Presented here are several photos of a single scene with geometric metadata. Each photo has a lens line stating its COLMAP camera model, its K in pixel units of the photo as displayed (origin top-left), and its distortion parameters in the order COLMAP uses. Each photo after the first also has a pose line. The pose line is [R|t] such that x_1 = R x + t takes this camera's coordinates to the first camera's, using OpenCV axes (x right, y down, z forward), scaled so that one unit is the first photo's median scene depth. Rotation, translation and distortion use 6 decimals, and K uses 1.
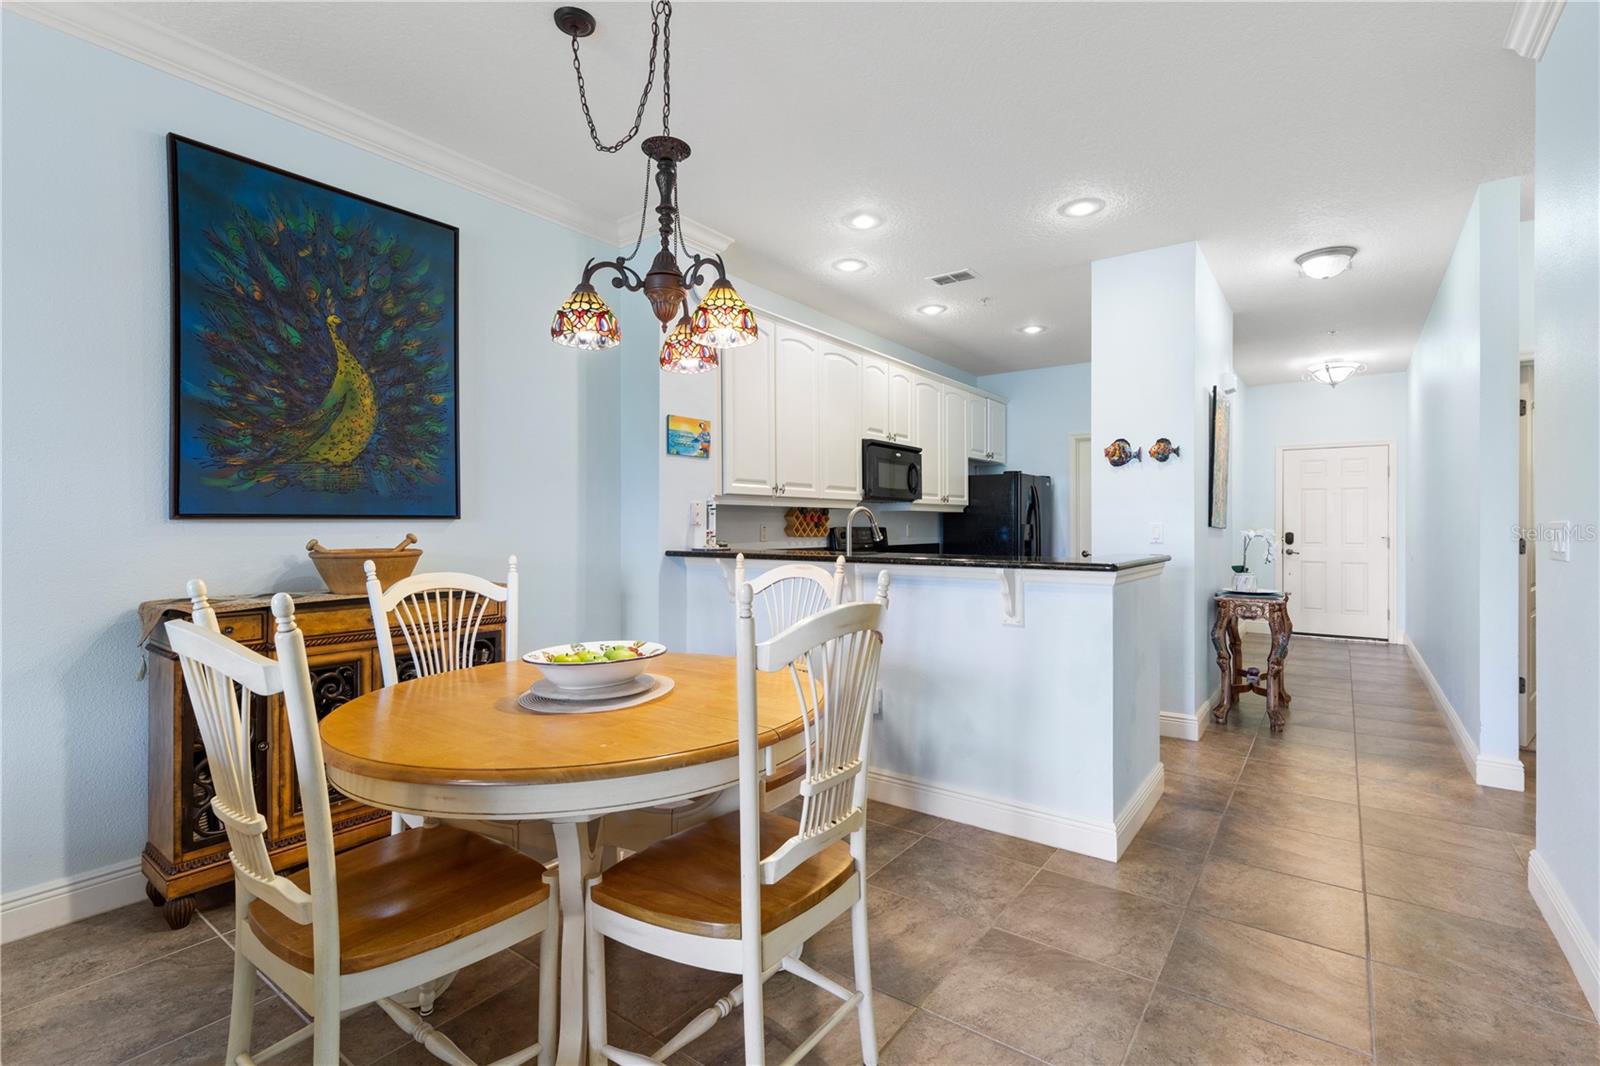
lens RADIAL K [[734.6, 0, 806.9], [0, 734.6, 523.5], [0, 0, 1]] dist [0.009577, -0.002585]
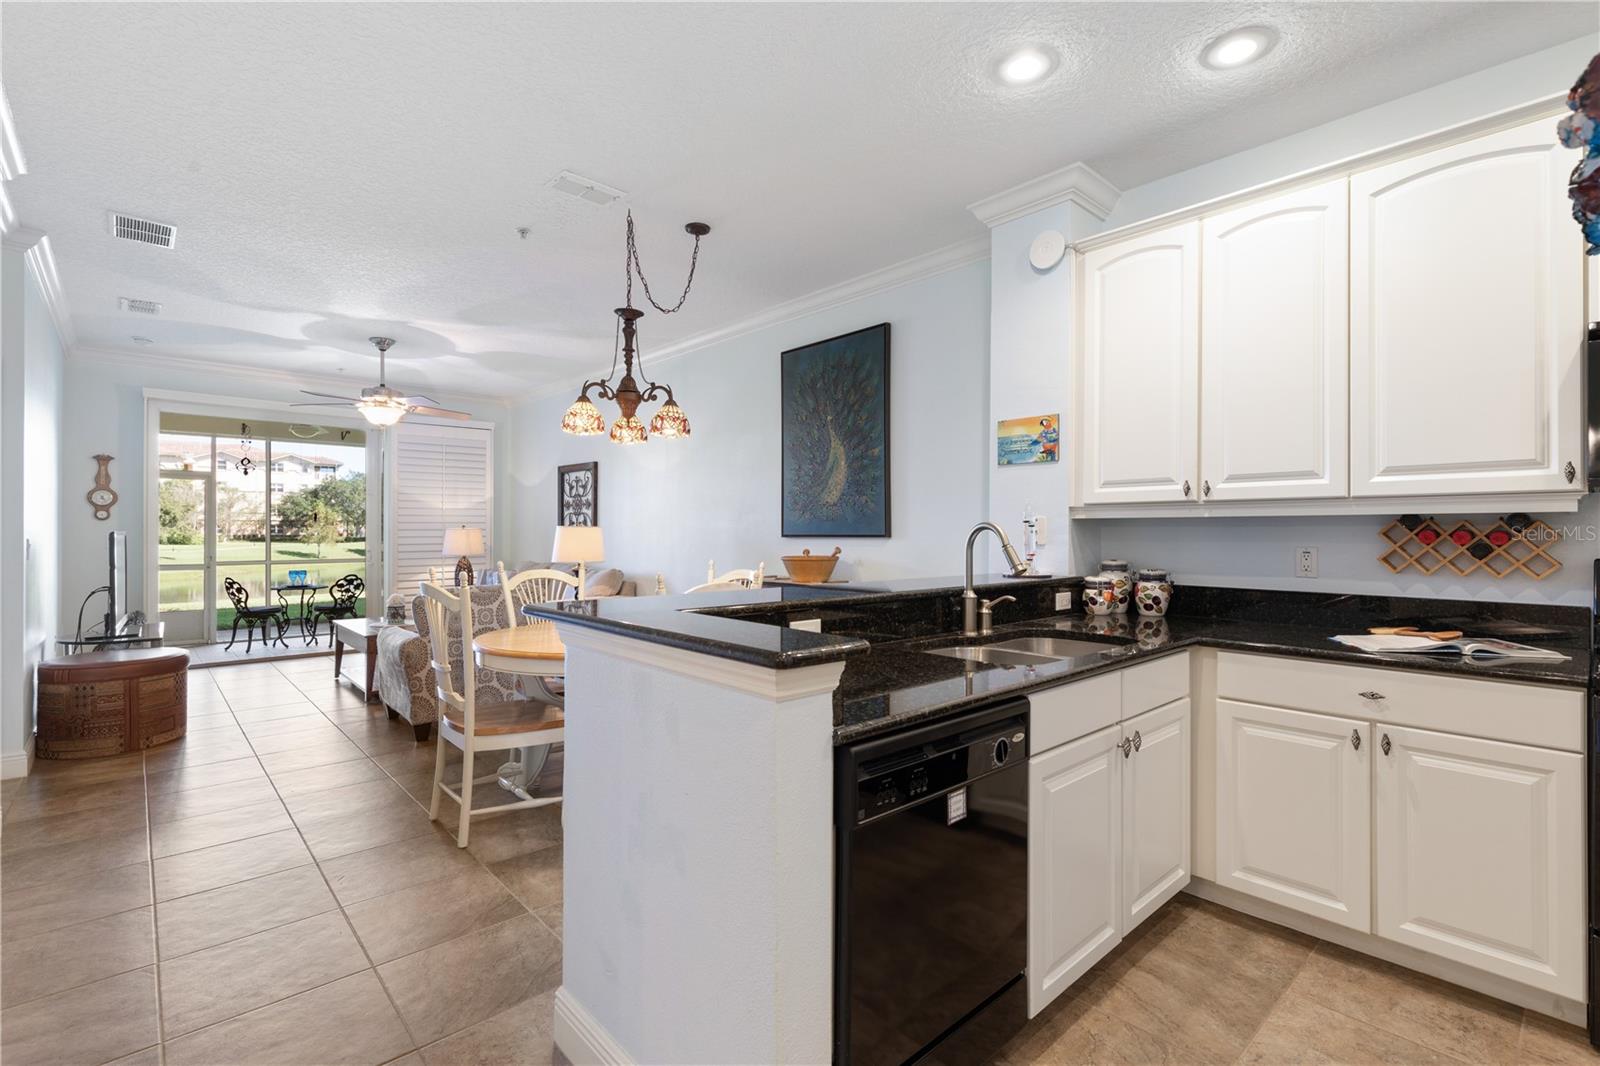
lens RADIAL K [[734.6, 0, 817.5], [0, 734.6, 526.3], [0, 0, 1]] dist [0.009577, -0.002585]
pose [[-0.189964, -0.005054, -0.981778, 0.650029], [0.002723, 0.999980, -0.005674, -0.013693], [0.981787, -0.003751, -0.189946, 0.839650]]
